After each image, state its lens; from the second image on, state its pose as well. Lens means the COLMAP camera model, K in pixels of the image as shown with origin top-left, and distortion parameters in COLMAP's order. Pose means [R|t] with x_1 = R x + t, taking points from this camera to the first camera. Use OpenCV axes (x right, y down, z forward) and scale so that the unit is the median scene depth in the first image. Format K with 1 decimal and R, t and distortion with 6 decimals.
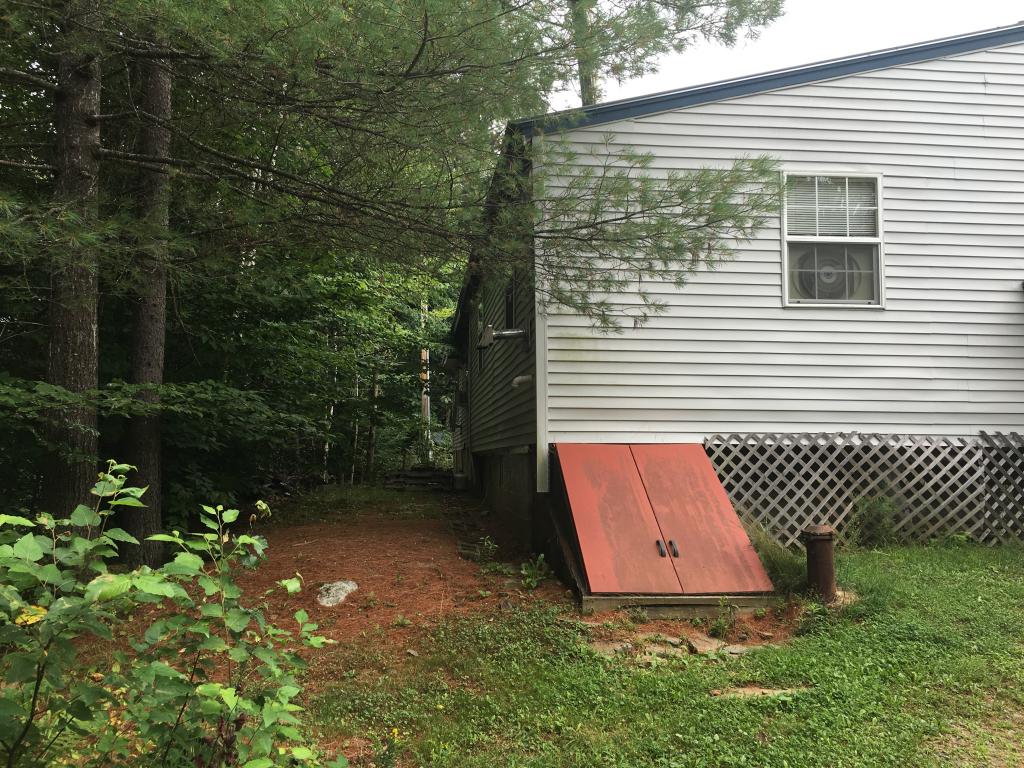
lens RADIAL K [[873.5, 0, 507.1], [0, 873.5, 383.7], [0, 0, 1]] dist [0.083088, -0.105021]
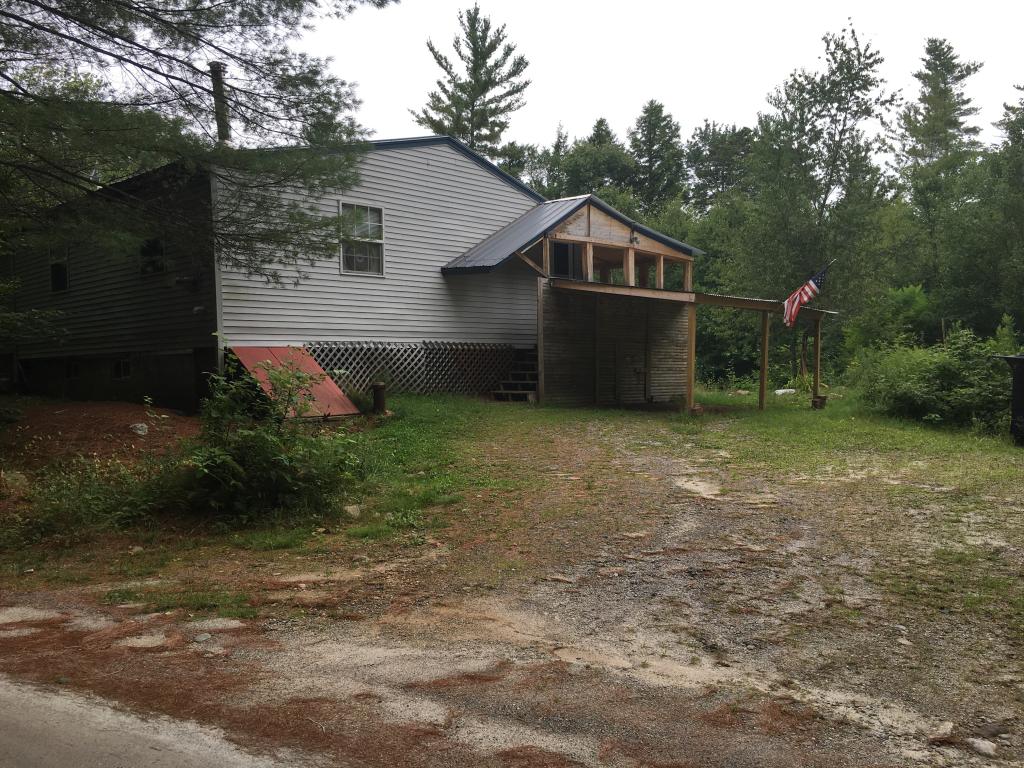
lens RADIAL K [[873.5, 0, 512.2], [0, 873.5, 383.8], [0, 0, 1]] dist [0.083088, -0.105021]
pose [[0.768652, -0.027725, 0.639066, -0.606186], [-0.037279, 0.995421, 0.088024, -0.032739], [-0.638580, -0.091484, 0.764098, -0.686094]]
